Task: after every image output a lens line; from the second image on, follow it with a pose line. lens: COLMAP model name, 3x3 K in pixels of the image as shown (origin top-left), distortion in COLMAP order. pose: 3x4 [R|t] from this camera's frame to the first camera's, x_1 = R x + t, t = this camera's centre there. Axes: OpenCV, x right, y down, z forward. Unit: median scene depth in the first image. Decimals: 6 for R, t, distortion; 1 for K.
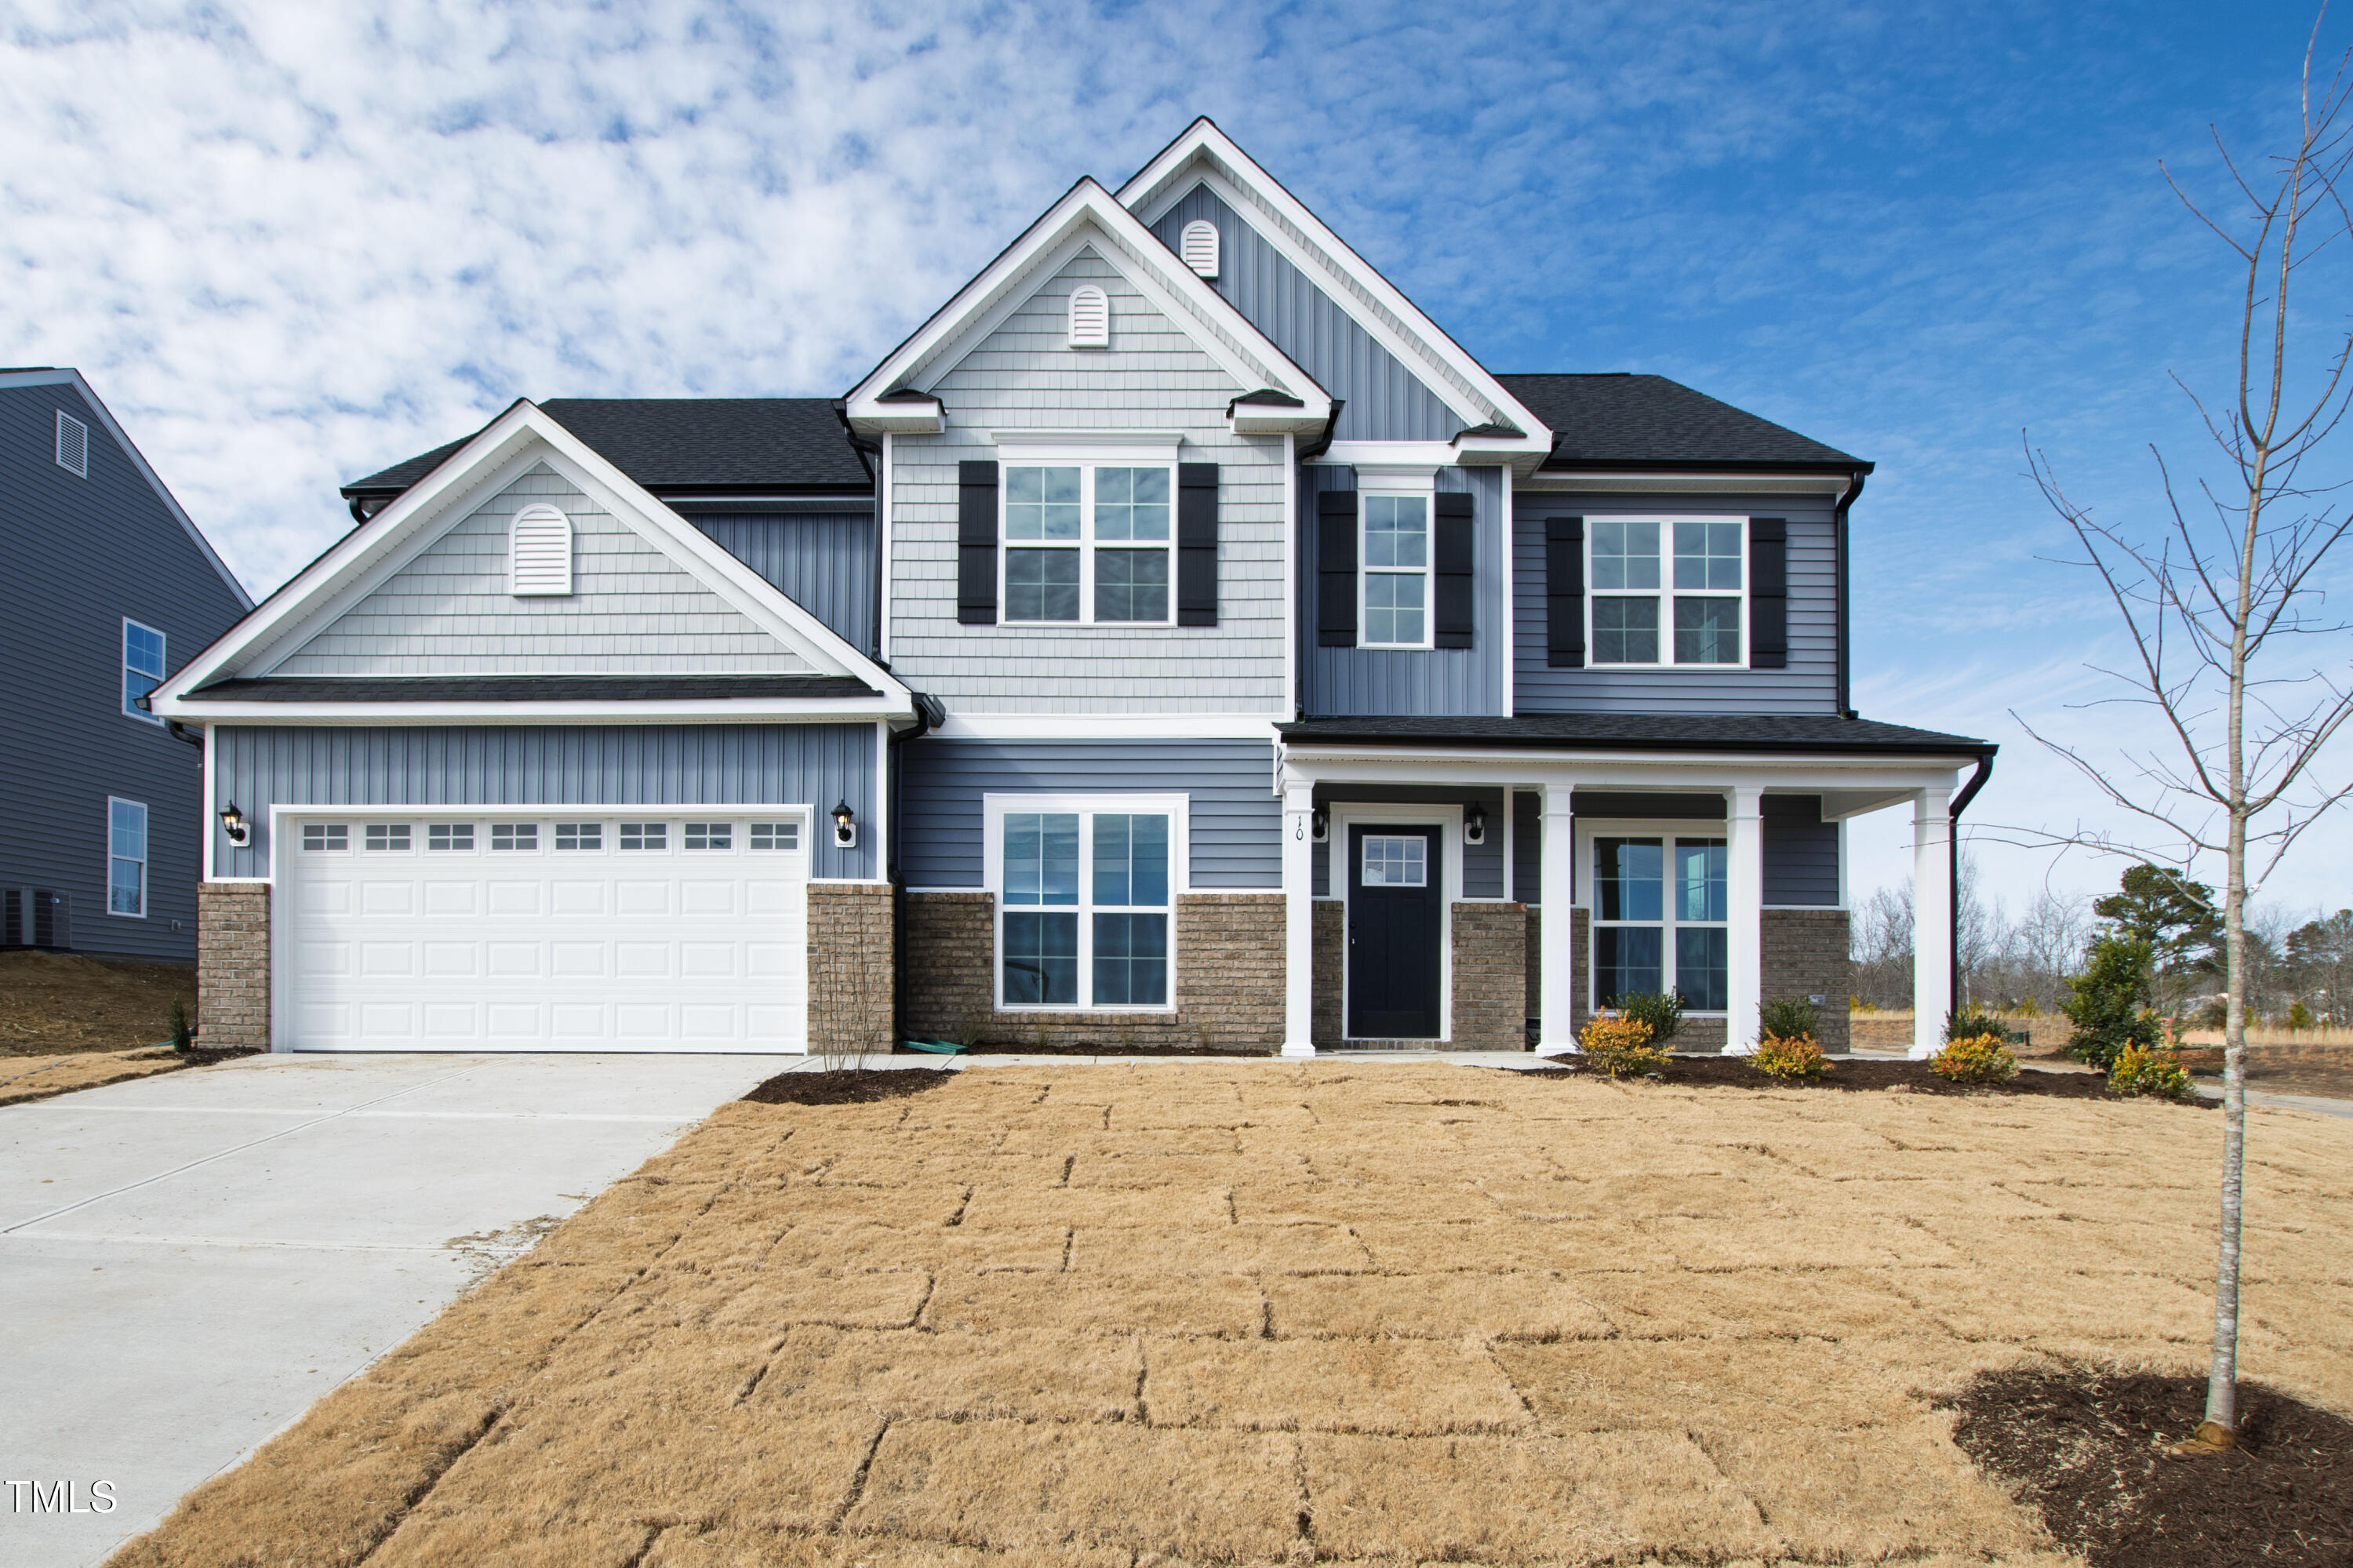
lens RADIAL K [[1224.6, 0, 1180.9], [0, 1224.6, 1008.8], [0, 0, 1]] dist [0.002238, -0.000558]
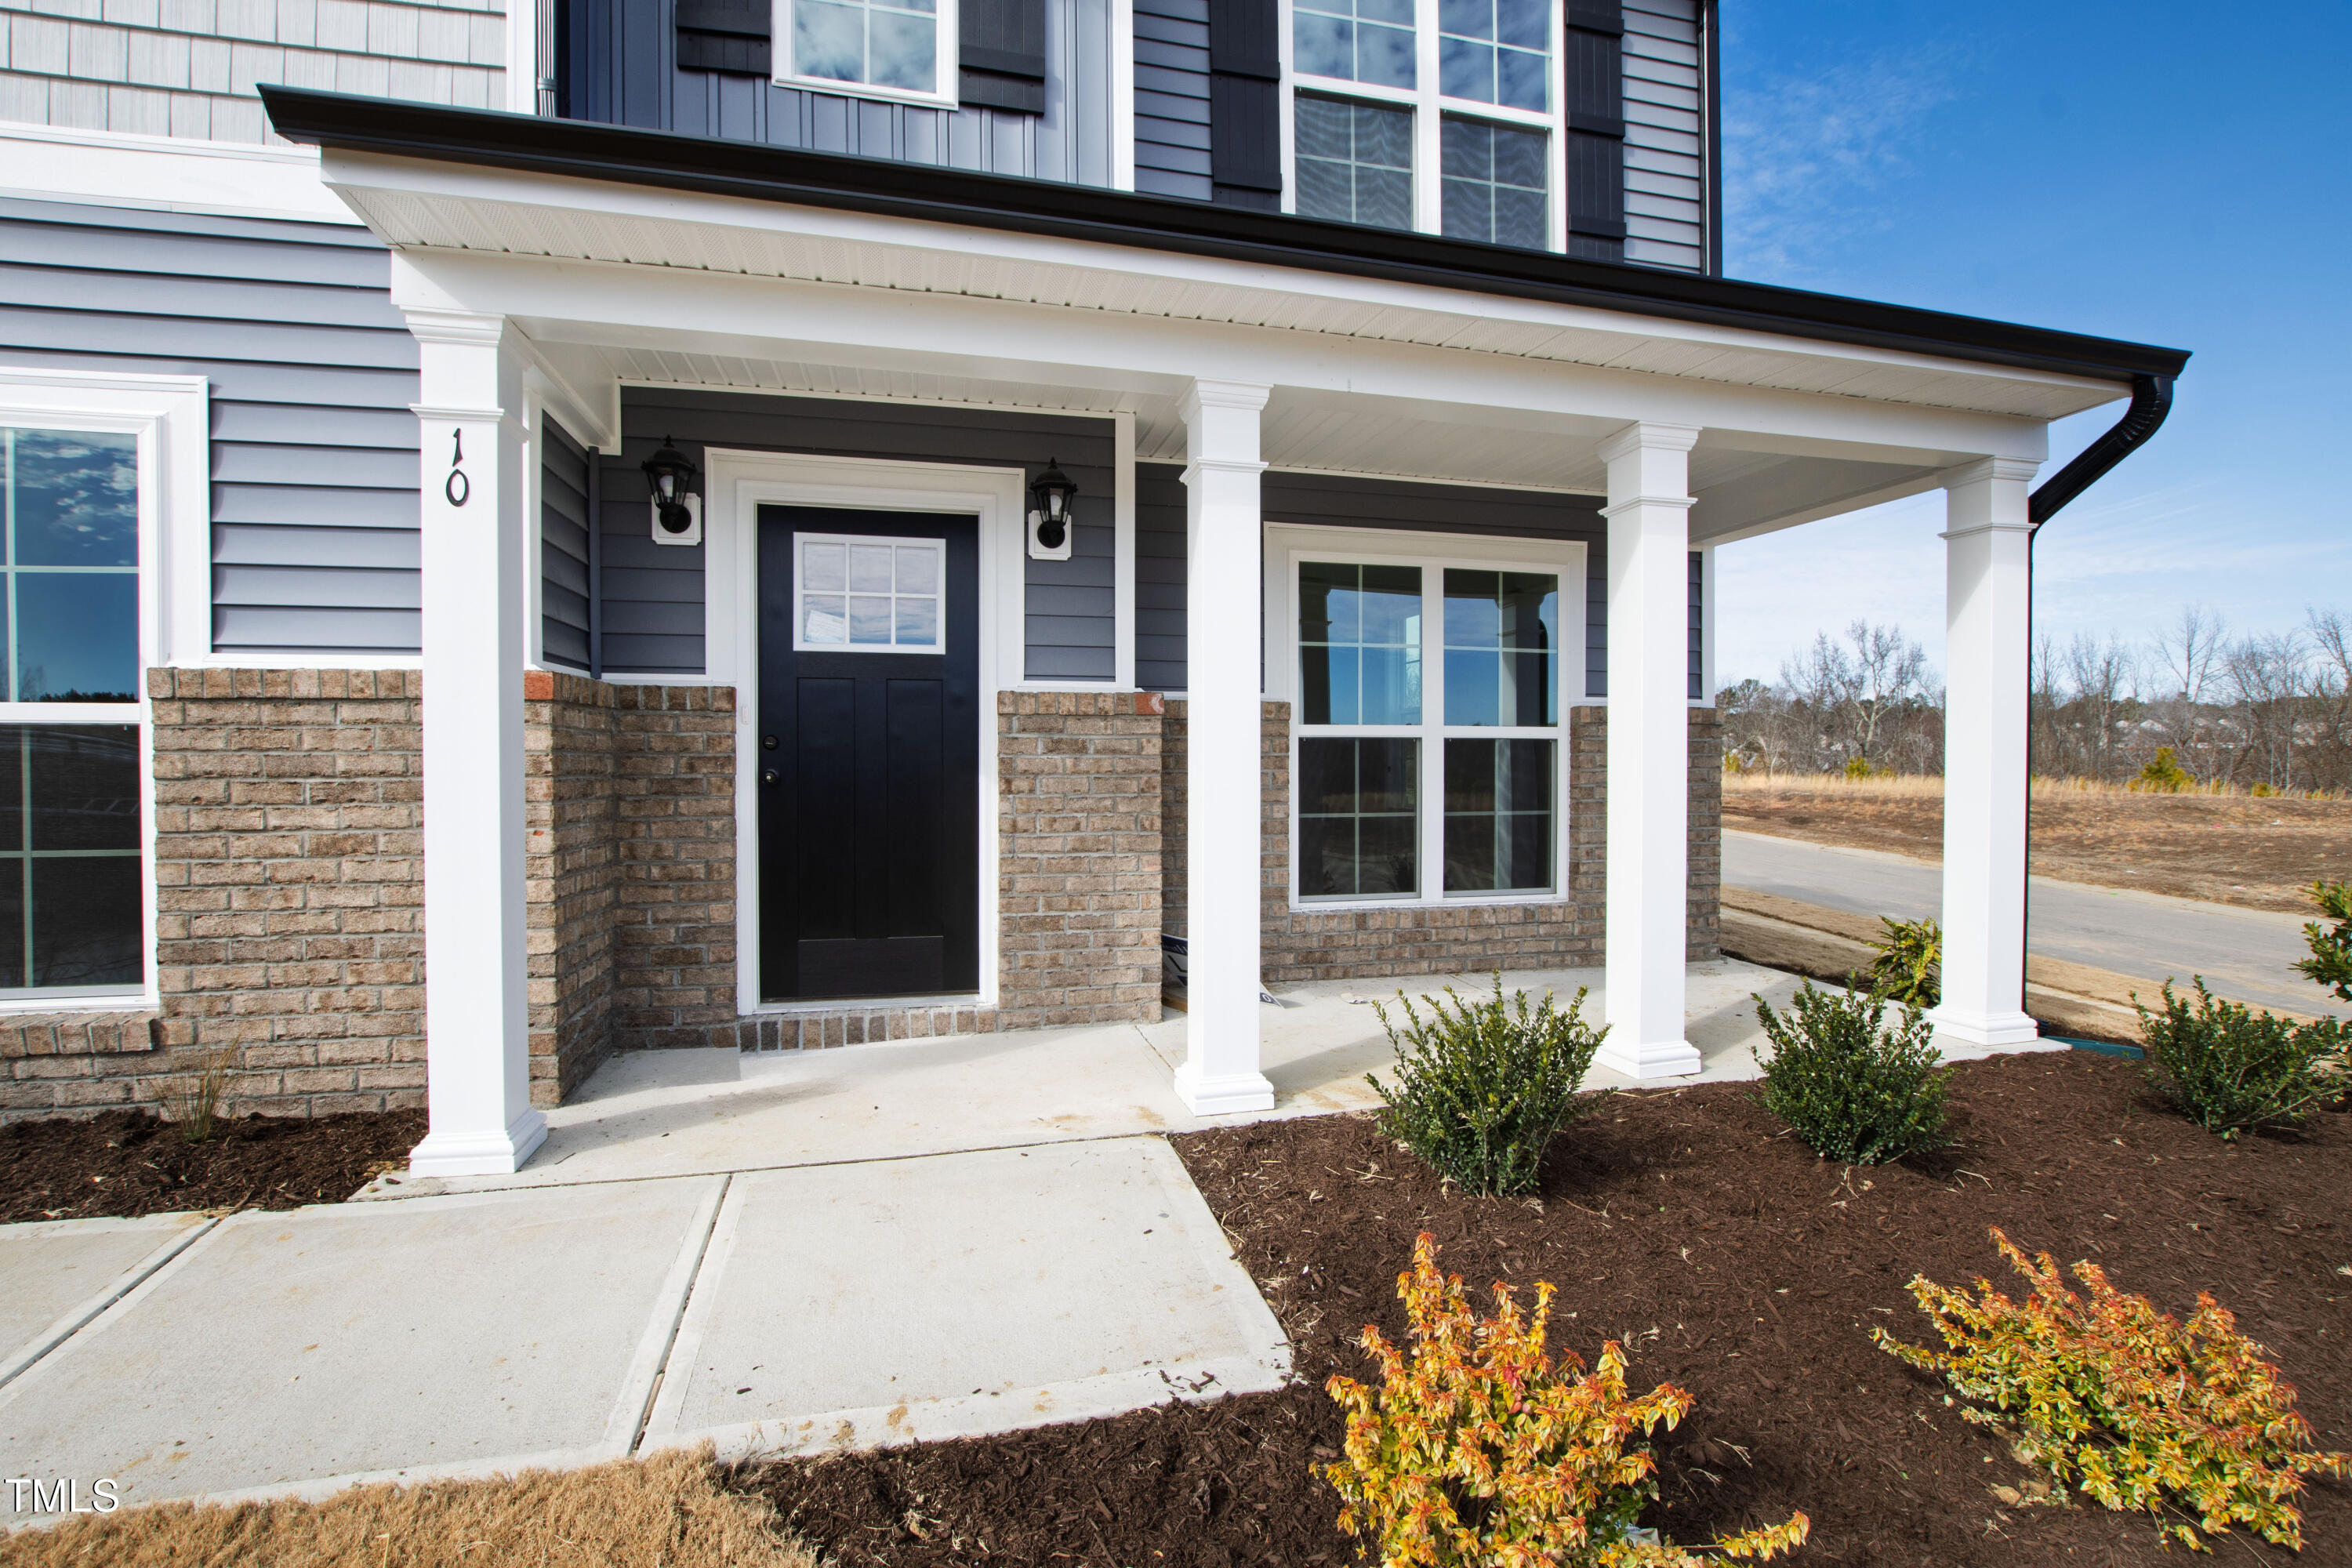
lens RADIAL K [[1056.2, 0, 1173.6], [0, 1056.2, 793.4], [0, 0, 1]] dist [-0.024076, -0.000236]
pose [[0.973034, -0.014685, 0.230195, 0.203045], [0.004760, 0.999037, 0.043610, -0.068733], [-0.230614, -0.041338, 0.972167, 0.642333]]
